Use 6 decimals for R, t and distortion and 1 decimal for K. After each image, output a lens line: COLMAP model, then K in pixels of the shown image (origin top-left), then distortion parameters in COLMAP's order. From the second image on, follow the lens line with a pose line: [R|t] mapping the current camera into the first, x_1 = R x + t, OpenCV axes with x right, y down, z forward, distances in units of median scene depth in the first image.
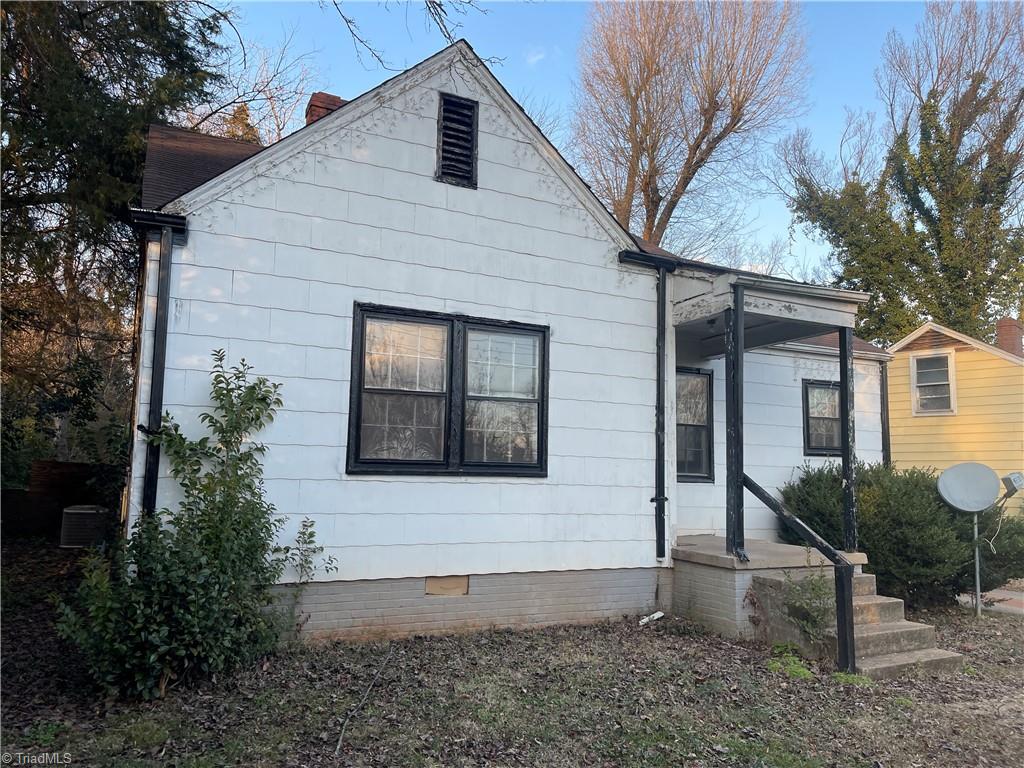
lens RADIAL K [[769.3, 0, 513.6], [0, 769.3, 384.0], [0, 0, 1]] dist [0.046525, -0.003910]
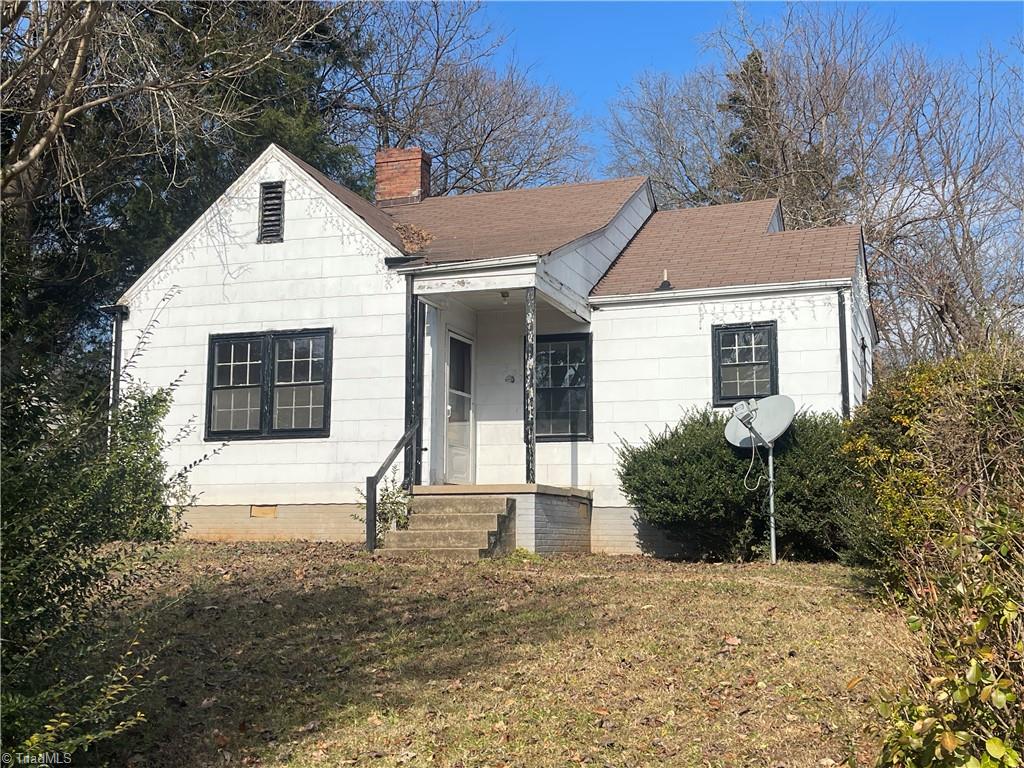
lens RADIAL K [[1165.1, 0, 506.5], [0, 1165.1, 384.5], [0, 0, 1]] dist [0.115951, 0.000000]
pose [[0.679356, -0.110074, -0.725506, 1.823925], [0.093962, 0.993595, -0.062764, 0.192194], [0.727768, -0.025531, 0.685348, -0.208117]]
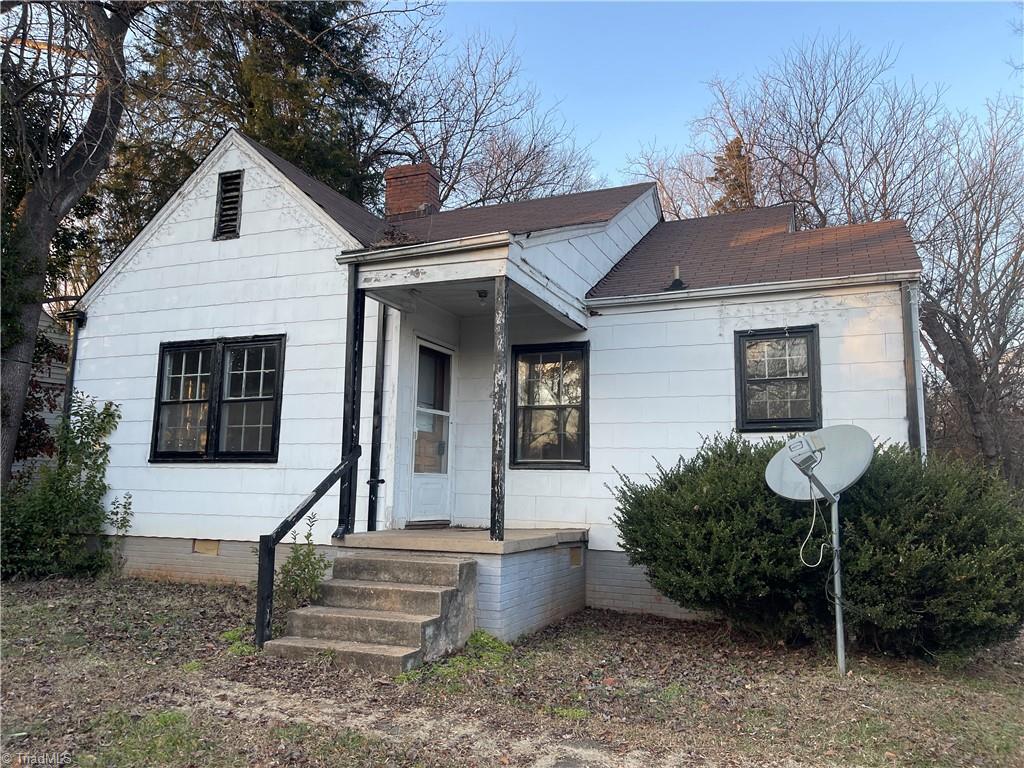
lens RADIAL K [[769.3, 0, 517.1], [0, 769.3, 382.8], [0, 0, 1]] dist [0.046525, -0.003910]
pose [[0.642078, -0.112286, -0.758372, 1.206902], [0.085005, 0.993543, -0.075136, 0.122177], [0.761912, -0.016222, 0.647477, 0.525942]]
